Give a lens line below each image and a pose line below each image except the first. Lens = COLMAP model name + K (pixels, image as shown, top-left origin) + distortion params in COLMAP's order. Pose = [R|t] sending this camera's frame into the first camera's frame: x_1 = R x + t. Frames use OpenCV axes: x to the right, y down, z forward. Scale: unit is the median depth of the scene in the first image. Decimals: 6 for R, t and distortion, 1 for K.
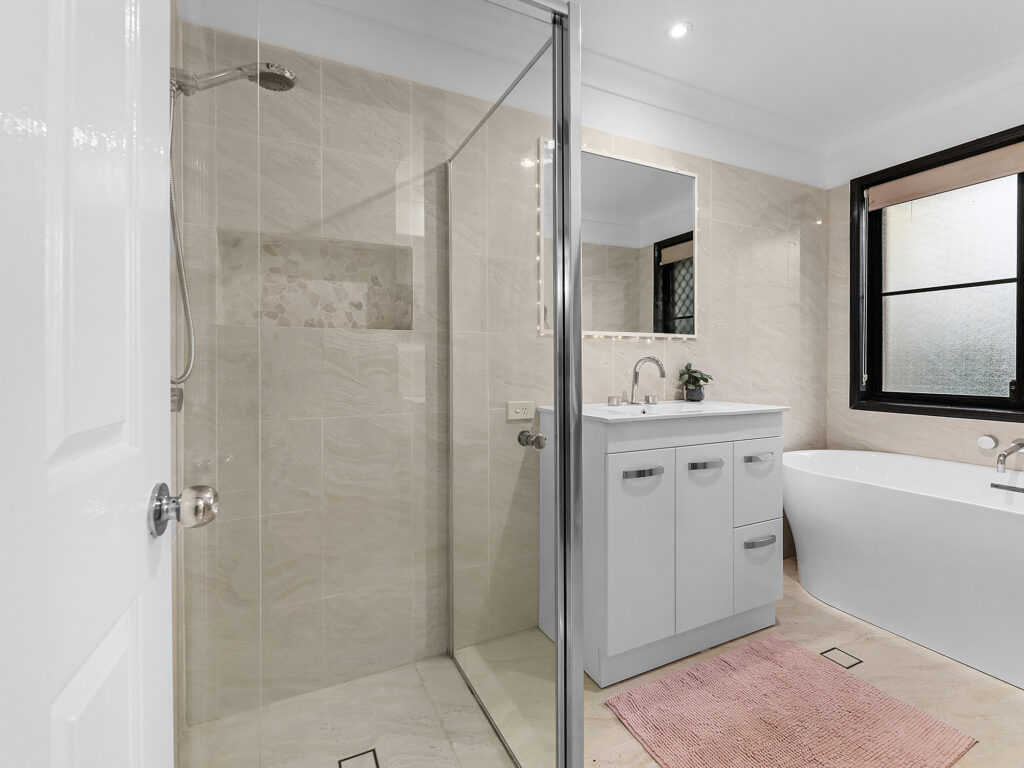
lens RADIAL K [[470.2, 0, 511.8], [0, 470.2, 366.9], [0, 0, 1]] dist [0.003623, -0.000476]
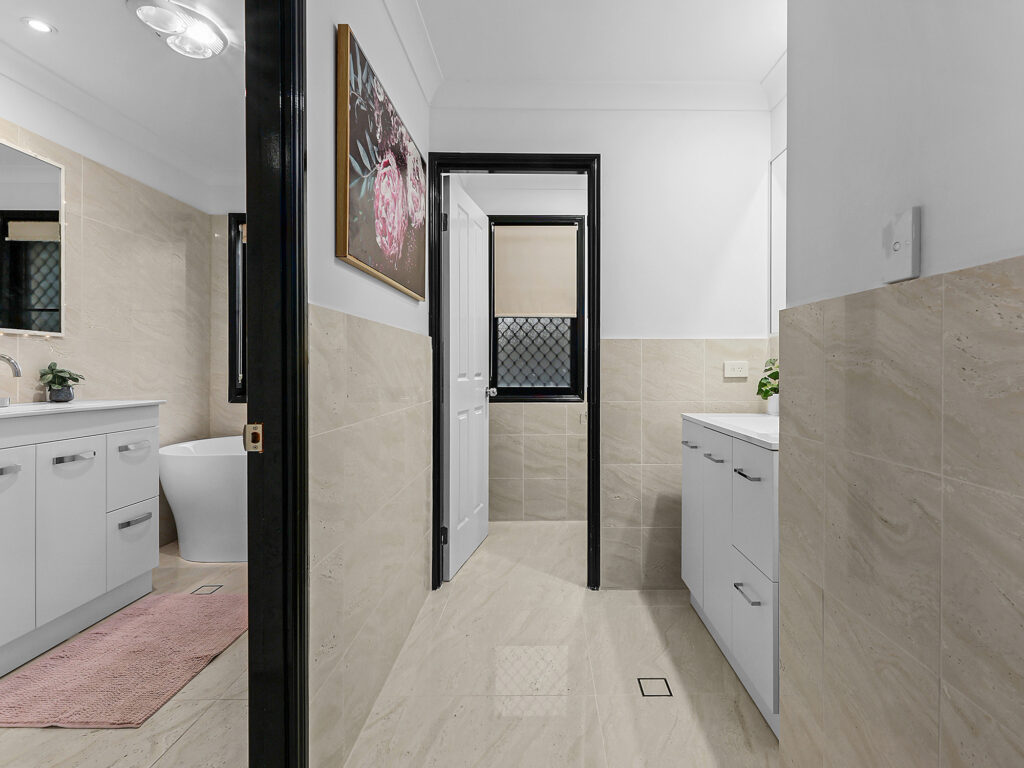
lens RADIAL K [[470.2, 0, 511.8], [0, 470.2, 366.9], [0, 0, 1]] dist [0.003623, -0.000476]
pose [[0.424819, 0.002537, 0.905275, -0.081123], [0.005288, 0.999972, -0.005284, 0.009300], [-0.905263, 0.007032, 0.424793, -0.213452]]
